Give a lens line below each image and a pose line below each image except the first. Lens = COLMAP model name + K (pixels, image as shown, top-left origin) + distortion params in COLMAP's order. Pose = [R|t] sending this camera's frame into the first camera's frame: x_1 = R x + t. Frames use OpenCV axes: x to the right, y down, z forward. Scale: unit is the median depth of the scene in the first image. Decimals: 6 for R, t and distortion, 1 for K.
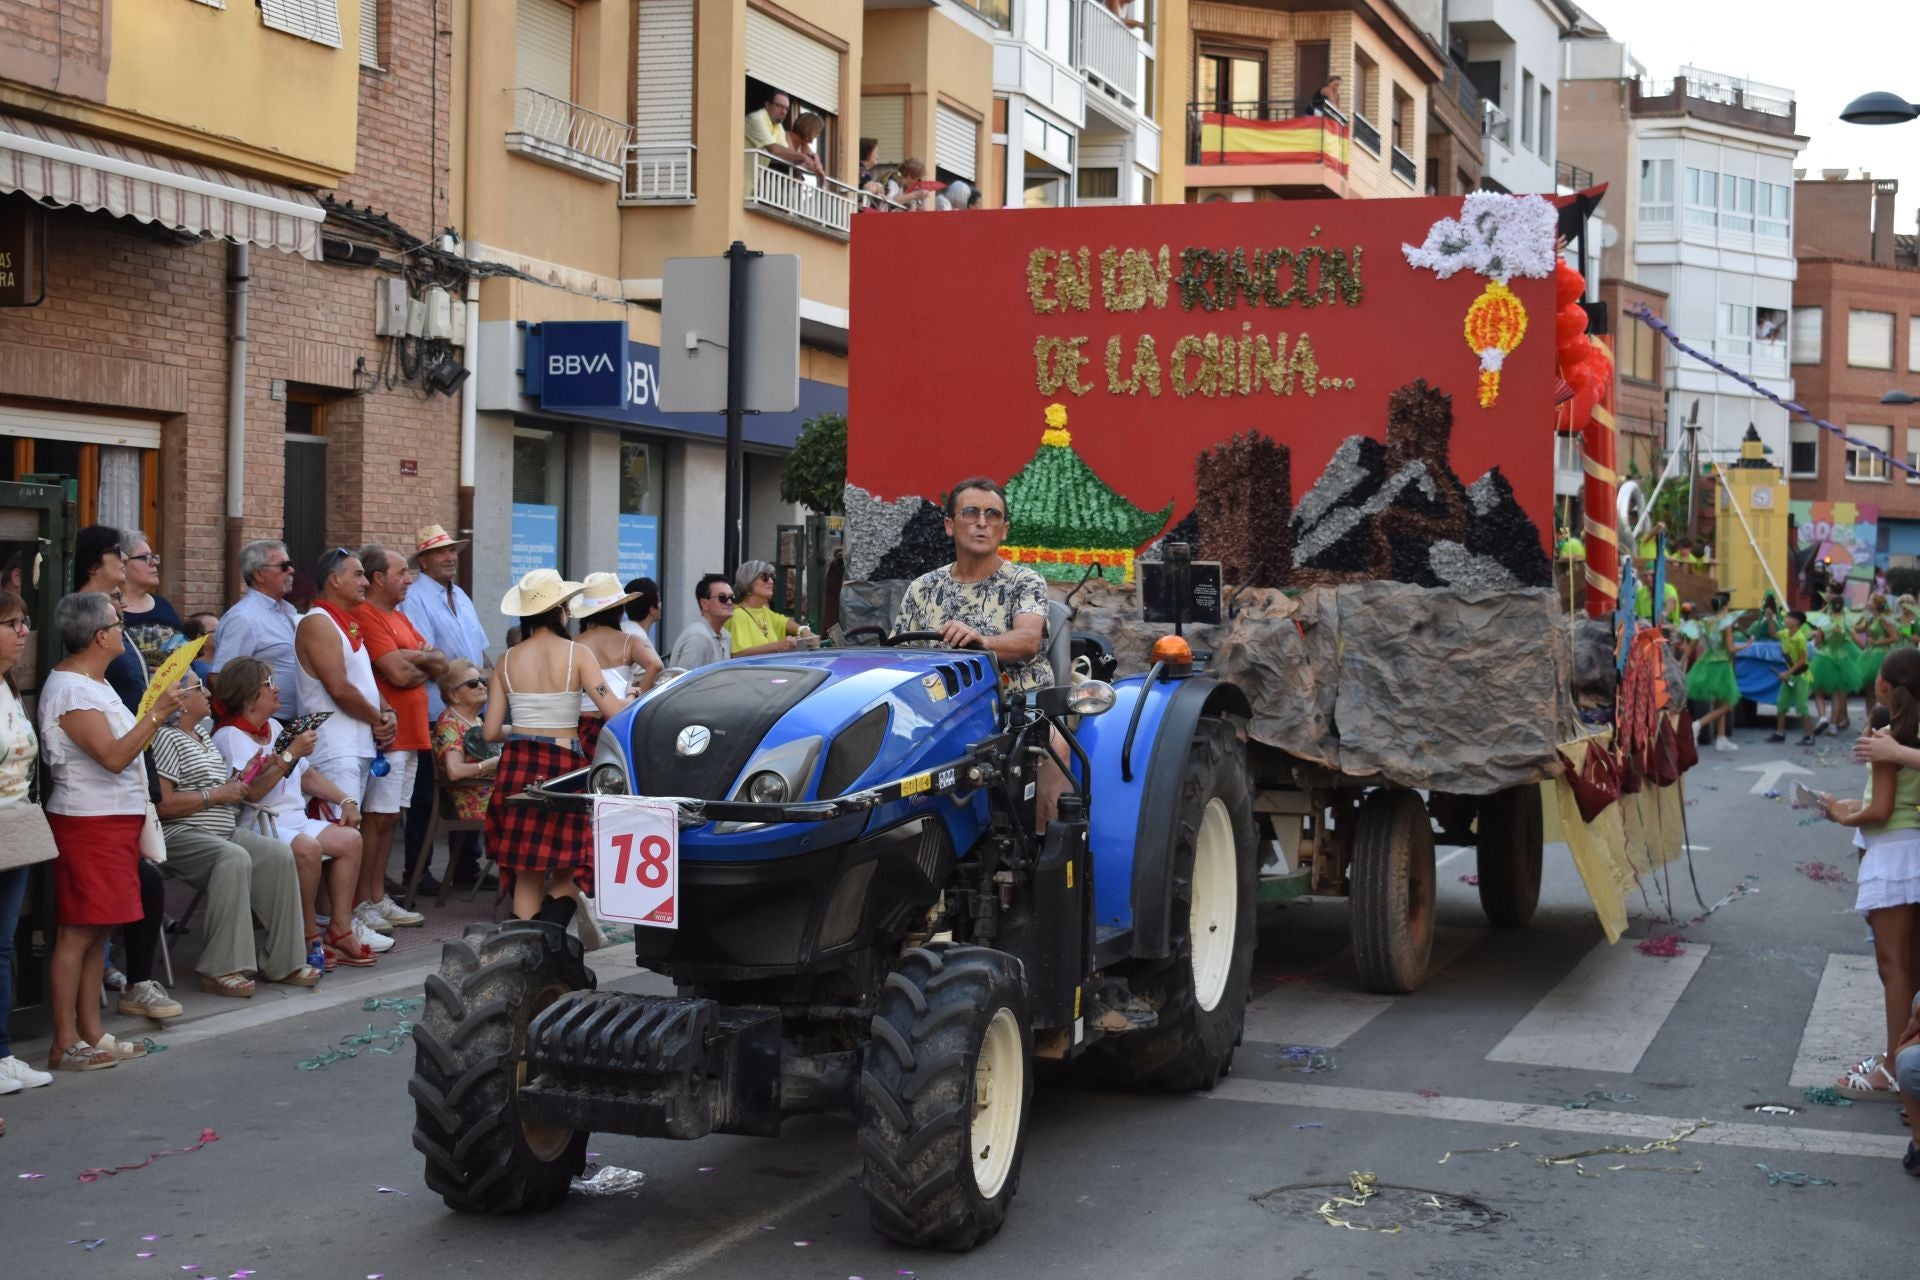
lens RADIAL K [[3119.2, 0, 960.0], [0, 3119.2, 640.0], [0, 0, 1]] dist [-0.027718, 0.062689]
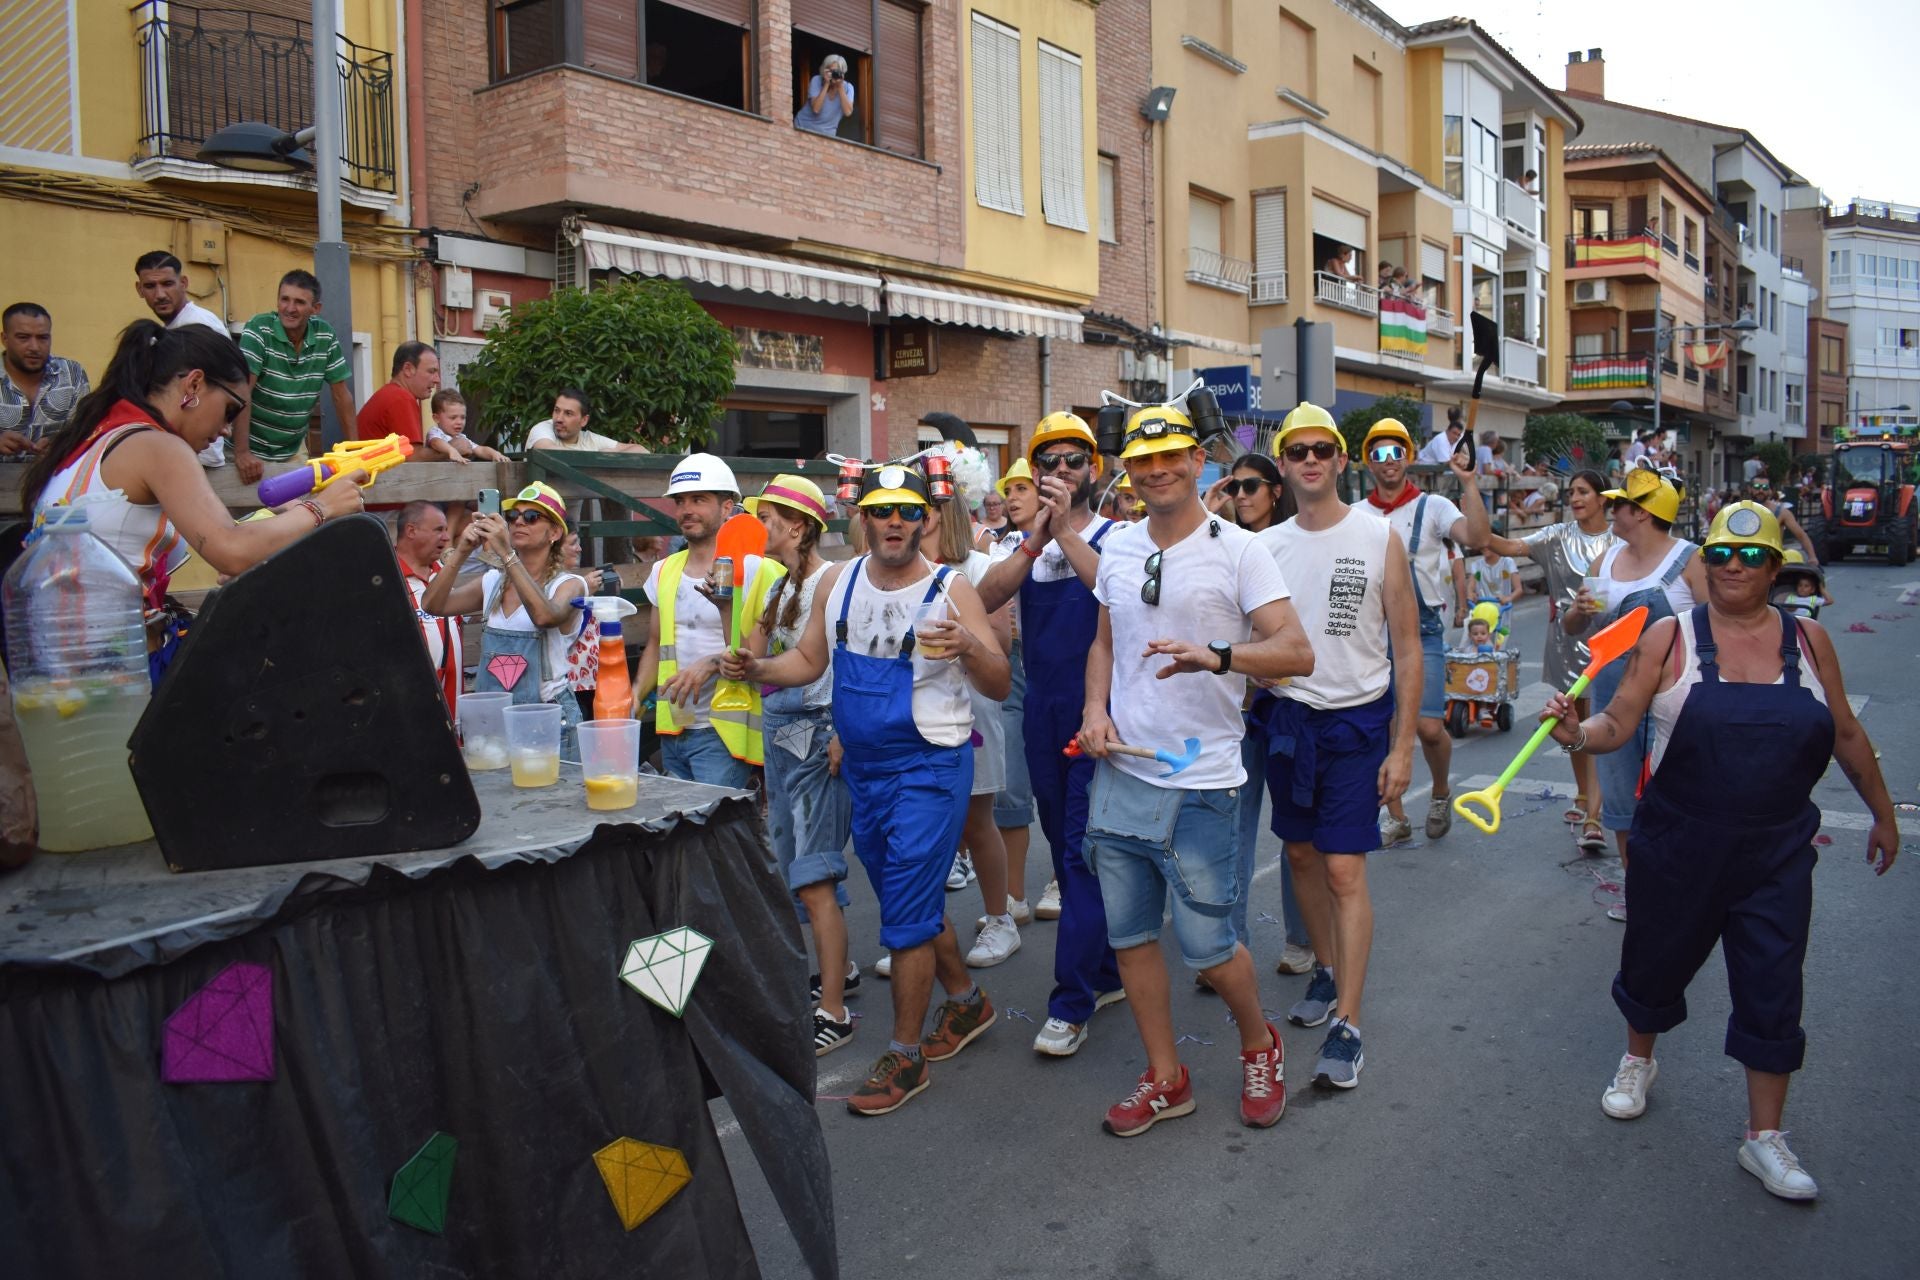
lens RADIAL K [[1515.5, 0, 960.0], [0, 1515.5, 640.0], [0, 0, 1]] dist [-0.093674, 0.012834]
pose [[0.948211, -0.010869, -0.317456, 0.015185], [0.033374, 0.997292, 0.065540, -0.000750], [0.315884, -0.072741, 0.946005, 0.055336]]
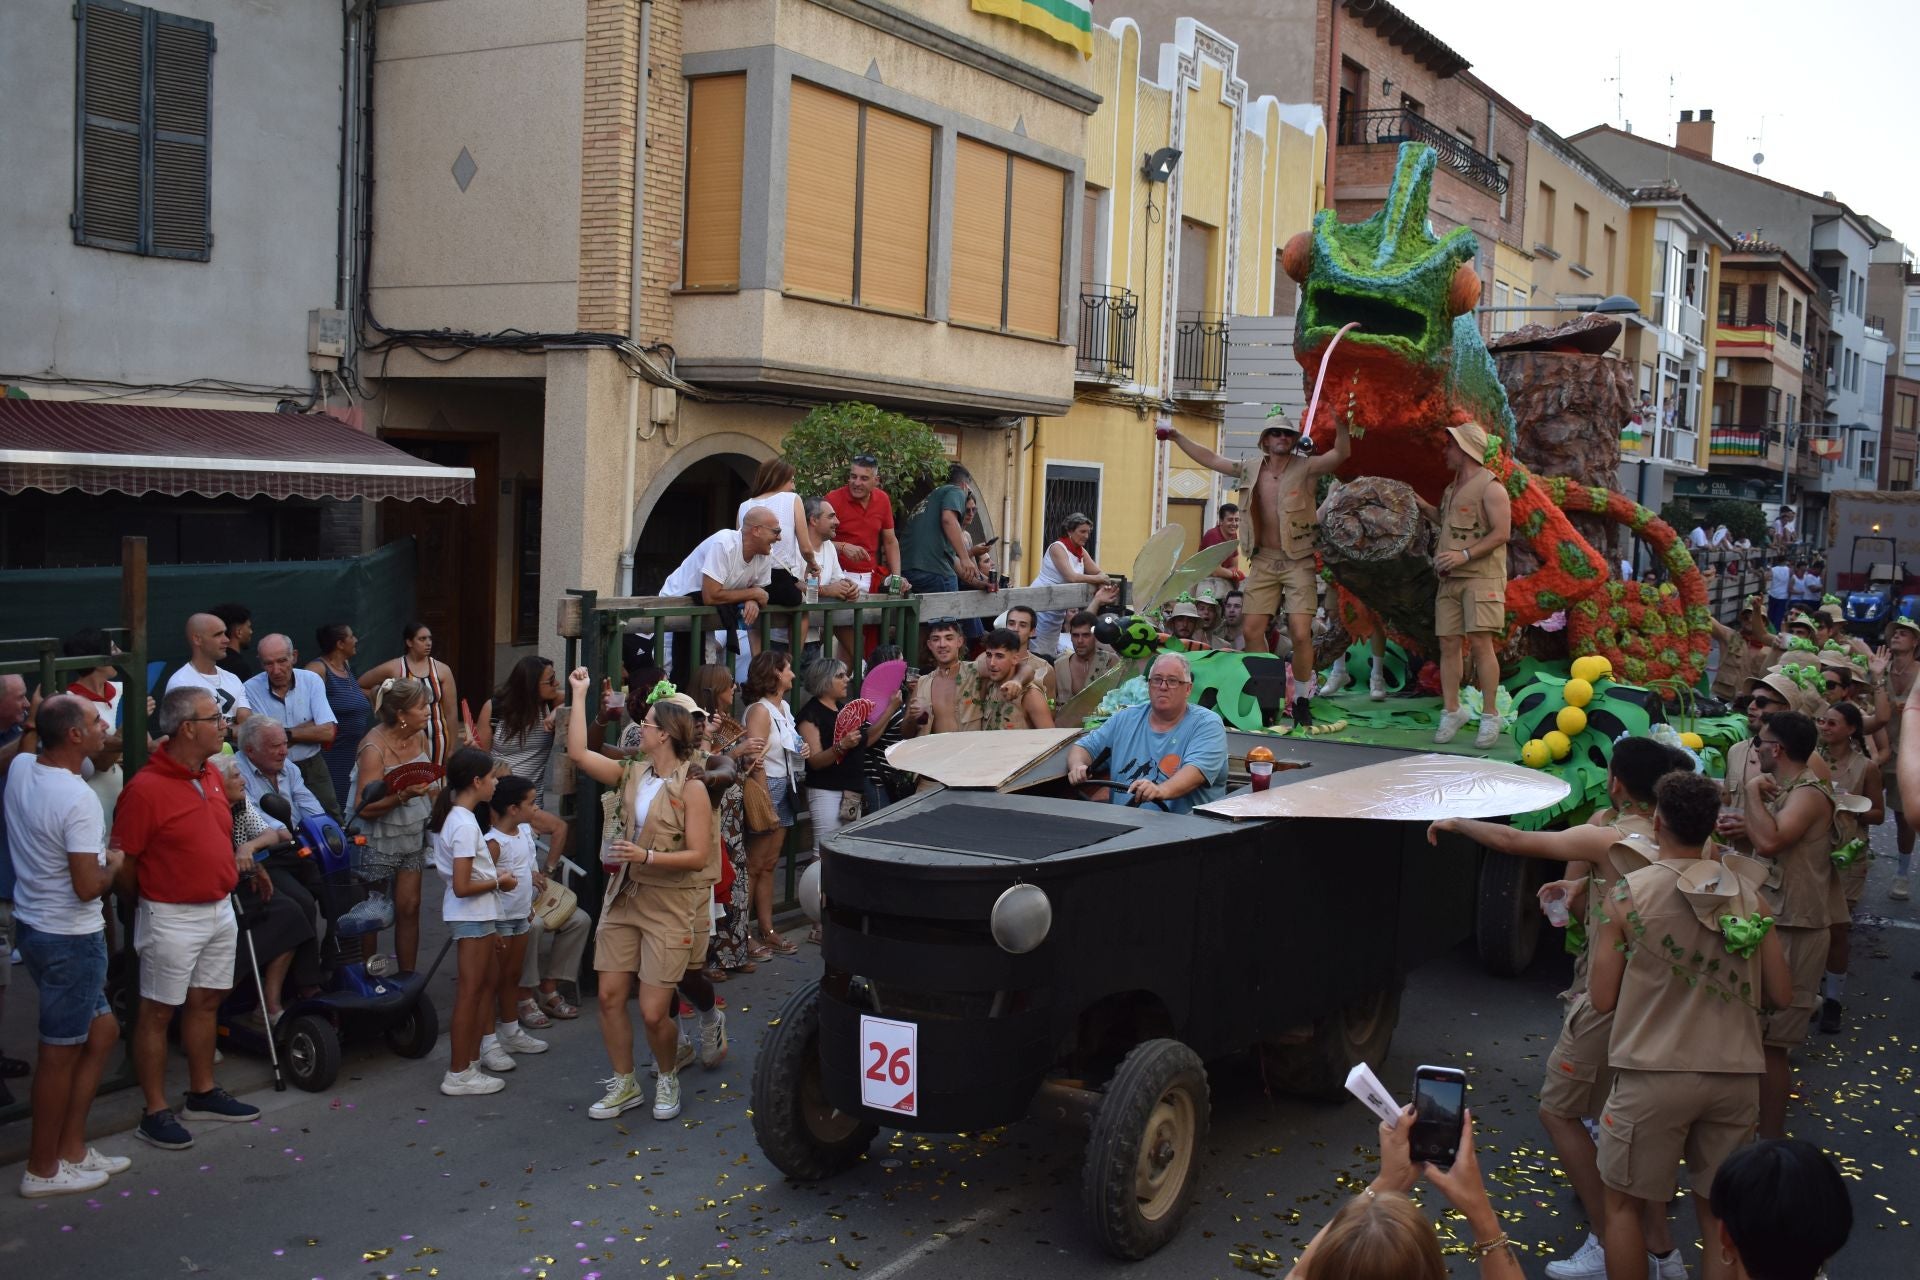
lens RADIAL K [[1877.7, 0, 960.0], [0, 1877.7, 640.0], [0, 0, 1]] dist [-0.087997, 0.027630]
pose [[0.969448, 0.042097, -0.241658, -0.220121], [-0.028223, 0.997764, 0.060589, -0.032371], [0.243668, -0.051917, 0.968468, -0.772316]]
